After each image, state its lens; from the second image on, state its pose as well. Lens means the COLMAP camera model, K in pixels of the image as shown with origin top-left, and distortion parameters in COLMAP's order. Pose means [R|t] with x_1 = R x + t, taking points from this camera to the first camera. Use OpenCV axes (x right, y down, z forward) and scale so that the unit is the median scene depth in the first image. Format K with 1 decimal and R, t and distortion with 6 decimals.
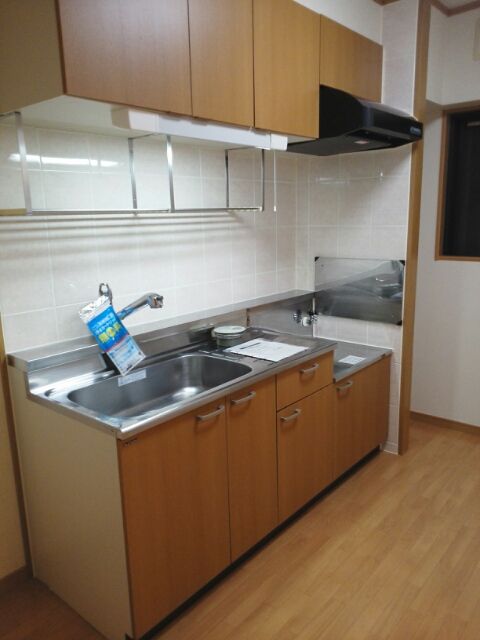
lens RADIAL K [[503.7, 0, 240.0], [0, 503.7, 320.0], [0, 0, 1]] dist [-0.003450, -0.006018]
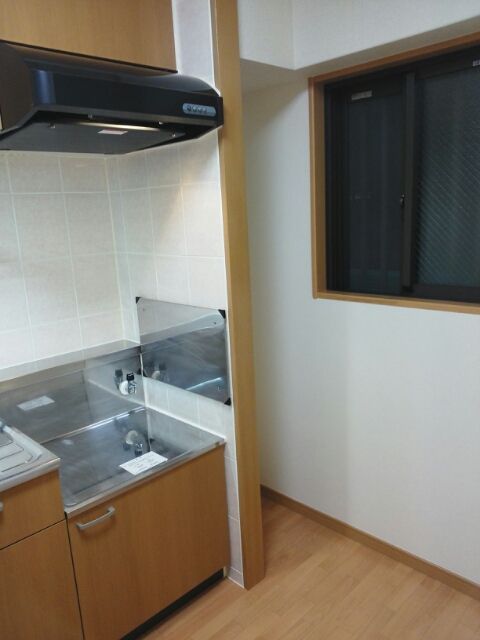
lens RADIAL K [[513.0, 0, 240.0], [0, 513.0, 320.0], [0, 0, 1]] dist [0.005032, -0.002799]
pose [[0.996536, -0.008121, -0.082770, 0.365156], [0.008826, 0.999928, 0.008153, -0.100402], [0.082698, -0.008855, 0.996535, 0.305165]]
